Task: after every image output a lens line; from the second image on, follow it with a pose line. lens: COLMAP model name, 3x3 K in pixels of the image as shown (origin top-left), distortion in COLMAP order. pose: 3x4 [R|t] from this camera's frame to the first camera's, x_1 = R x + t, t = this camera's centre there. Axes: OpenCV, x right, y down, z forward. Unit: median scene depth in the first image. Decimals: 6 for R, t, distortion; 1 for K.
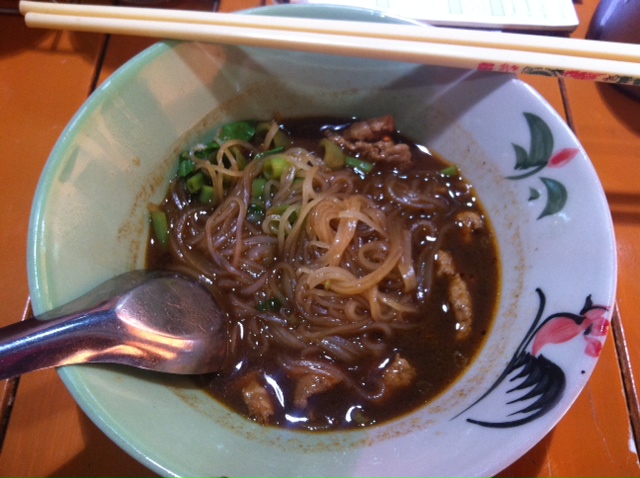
lens RADIAL K [[607.0, 0, 320.0], [0, 607.0, 239.0], [0, 0, 1]] dist [0.043494, -0.016367]
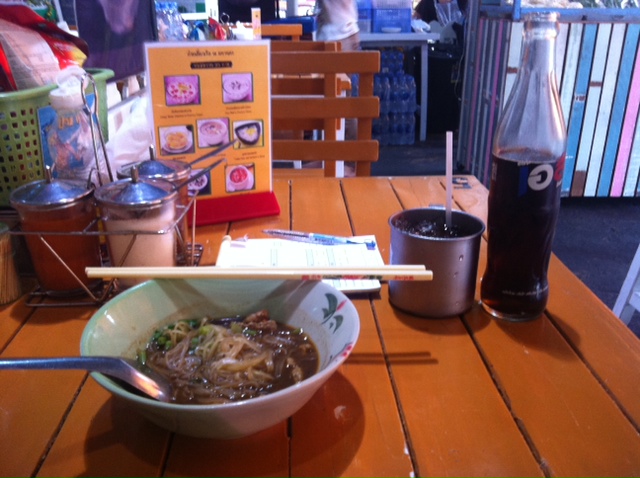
lens RADIAL K [[607.0, 0, 320.0], [0, 607.0, 239.0], [0, 0, 1]] dist [0.043494, -0.016367]
pose [[0.996192, -0.076008, 0.042721, 0.242006], [0.085885, 0.770898, -0.631142, 0.944592], [0.015038, 0.632408, 0.774490, -0.712750]]
